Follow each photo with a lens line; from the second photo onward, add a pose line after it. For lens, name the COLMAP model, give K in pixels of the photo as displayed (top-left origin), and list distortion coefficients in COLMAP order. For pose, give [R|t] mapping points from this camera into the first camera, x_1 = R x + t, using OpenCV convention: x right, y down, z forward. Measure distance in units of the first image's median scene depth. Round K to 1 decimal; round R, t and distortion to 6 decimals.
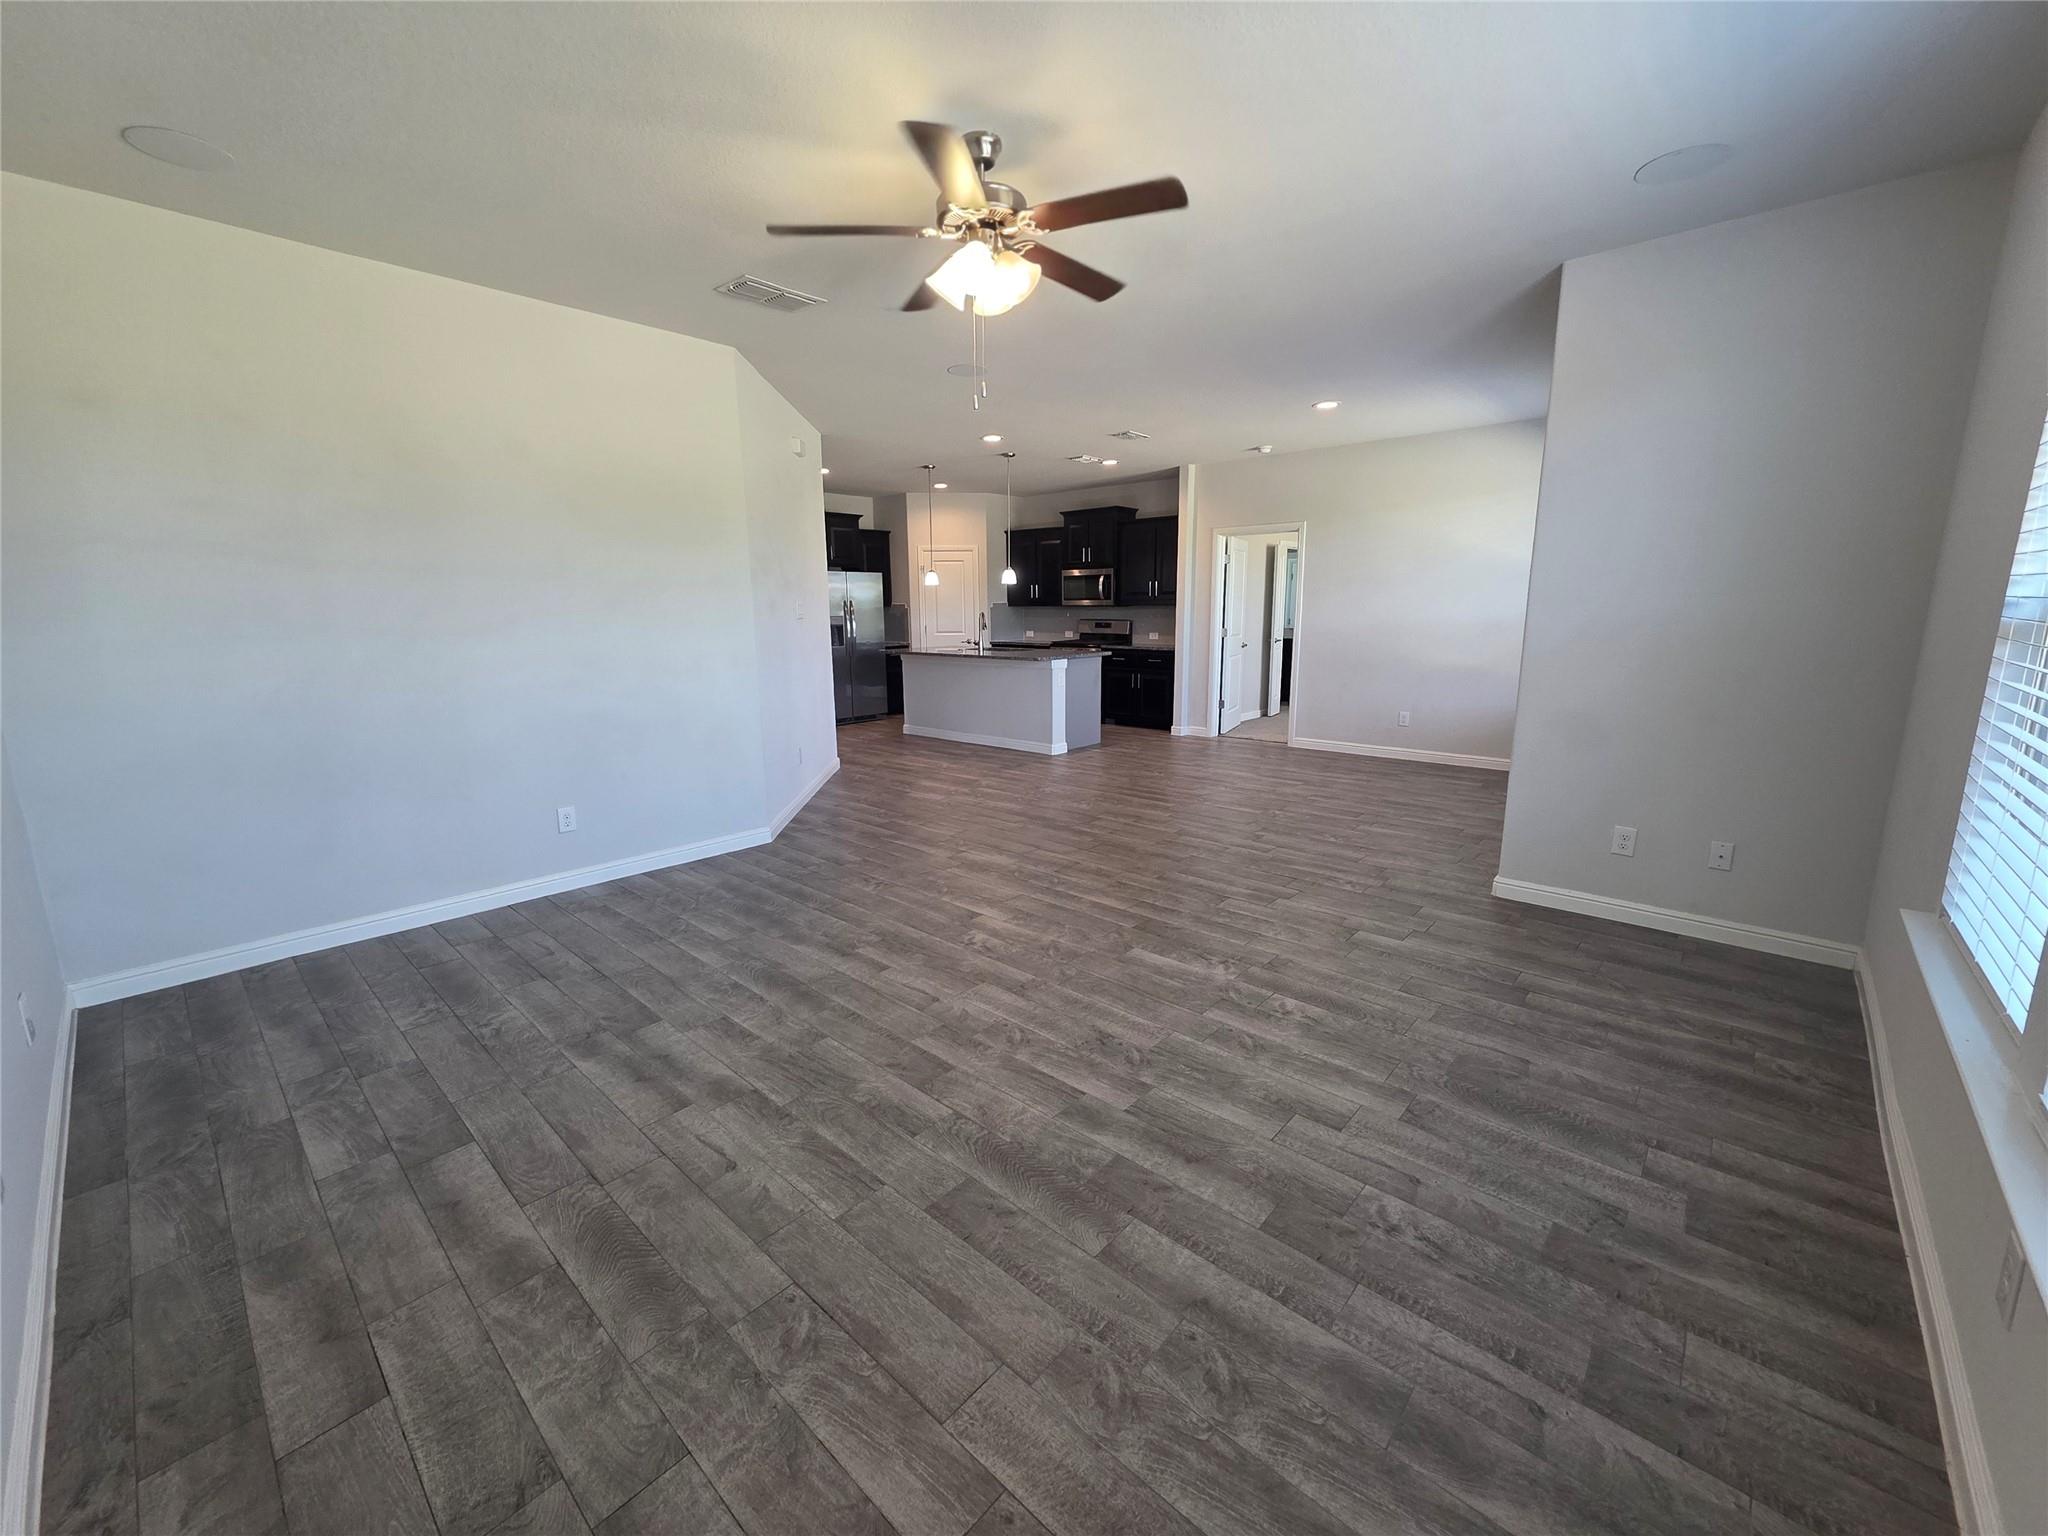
lens RADIAL K [[818.1, 0, 1031.6], [0, 818.1, 762.3], [0, 0, 1]] dist [-0.005579, 0.002825]
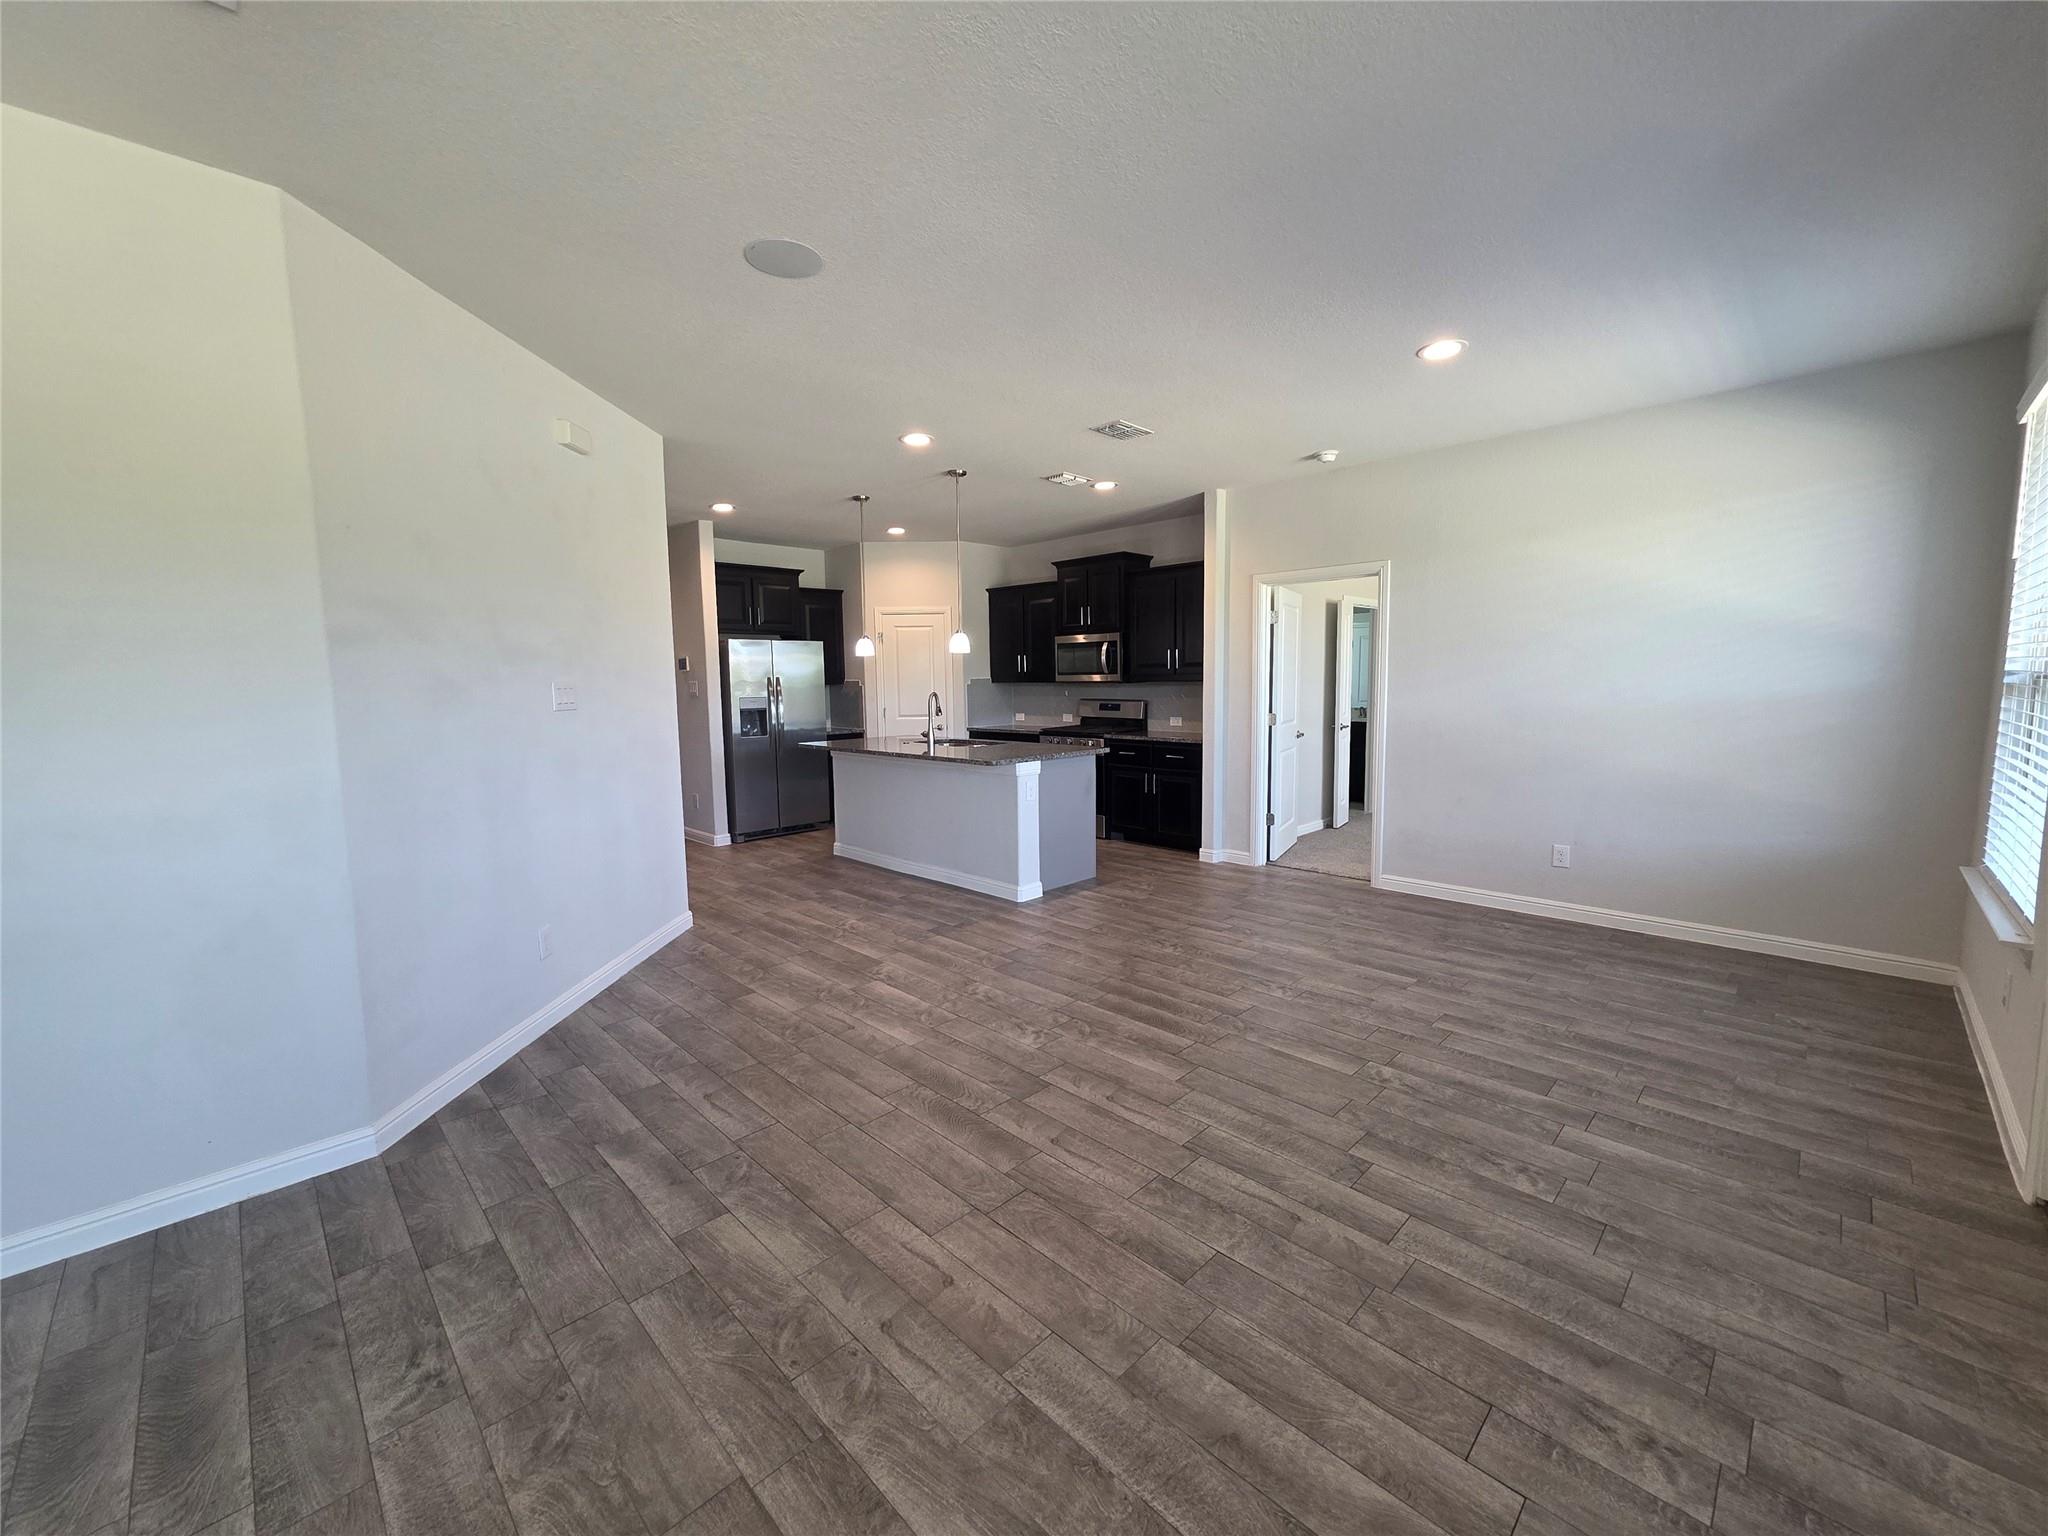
lens RADIAL K [[815.0, 0, 1029.6], [0, 815.0, 756.4], [0, 0, 1]] dist [0.003097, 0.000131]
pose [[0.998474, 0.000041, -0.055223, 0.063626], [-0.005190, 0.995643, -0.093107, -0.058638], [0.054978, 0.093251, 0.994124, 0.283507]]
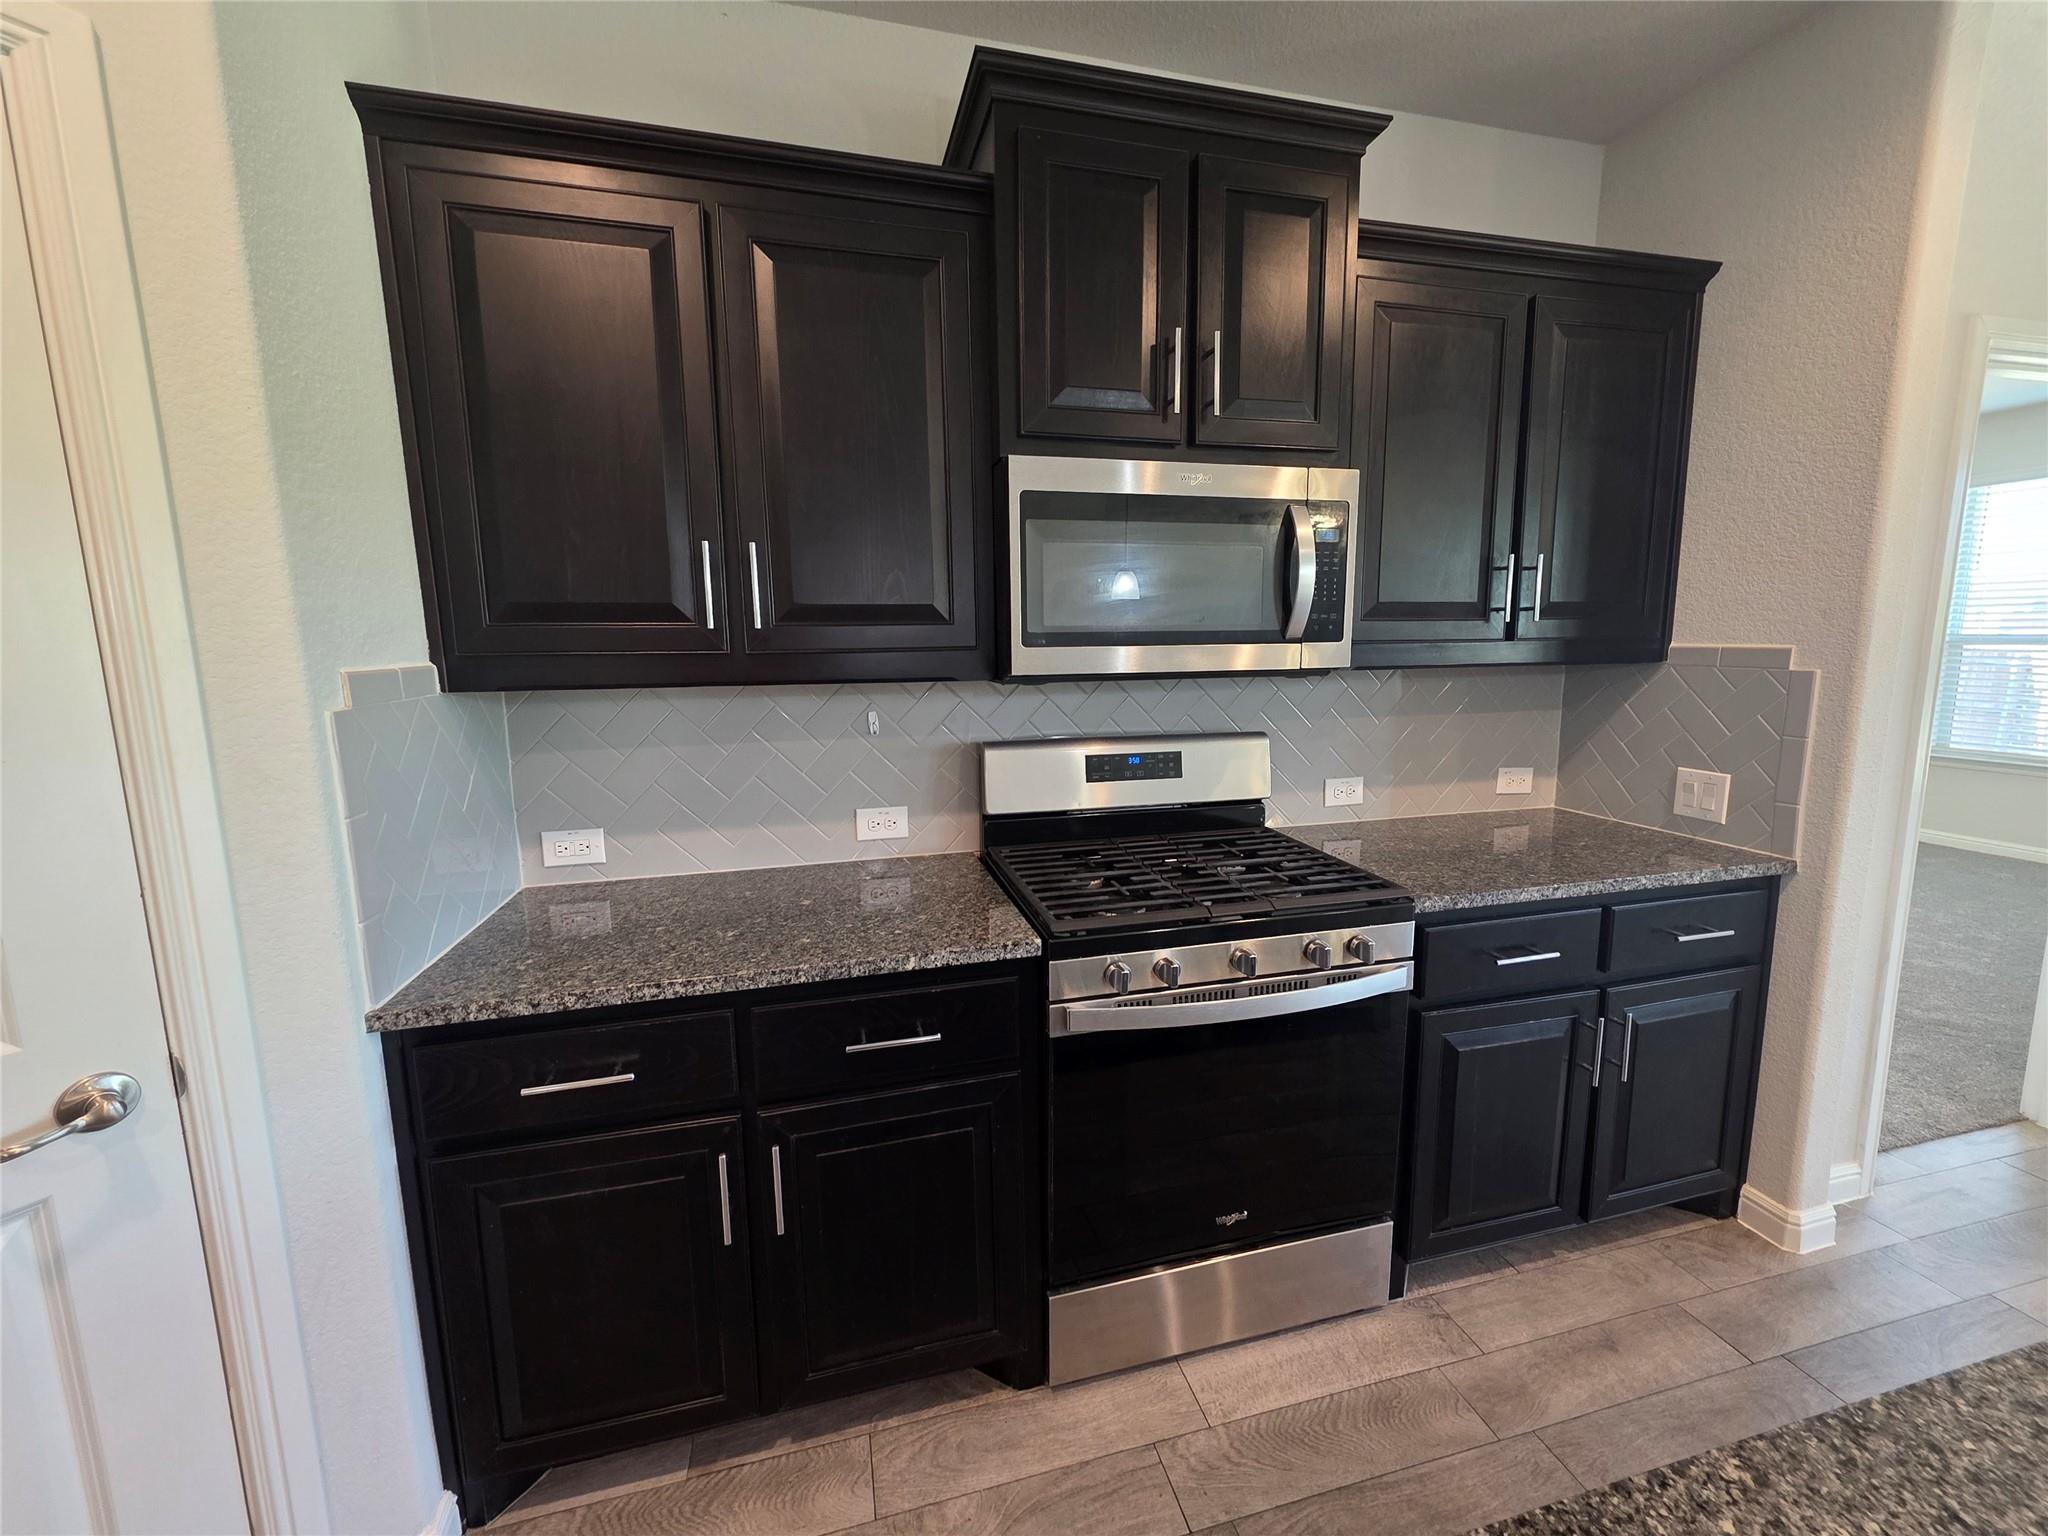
lens RADIAL K [[815.0, 0, 1029.6], [0, 815.0, 756.4], [0, 0, 1]] dist [0.003097, 0.000131]
pose [[0.557679, -0.116278, 0.821872, -0.108028], [0.167360, 0.985556, 0.025873, -0.208232], [-0.813010, 0.123120, 0.569084, 1.049268]]
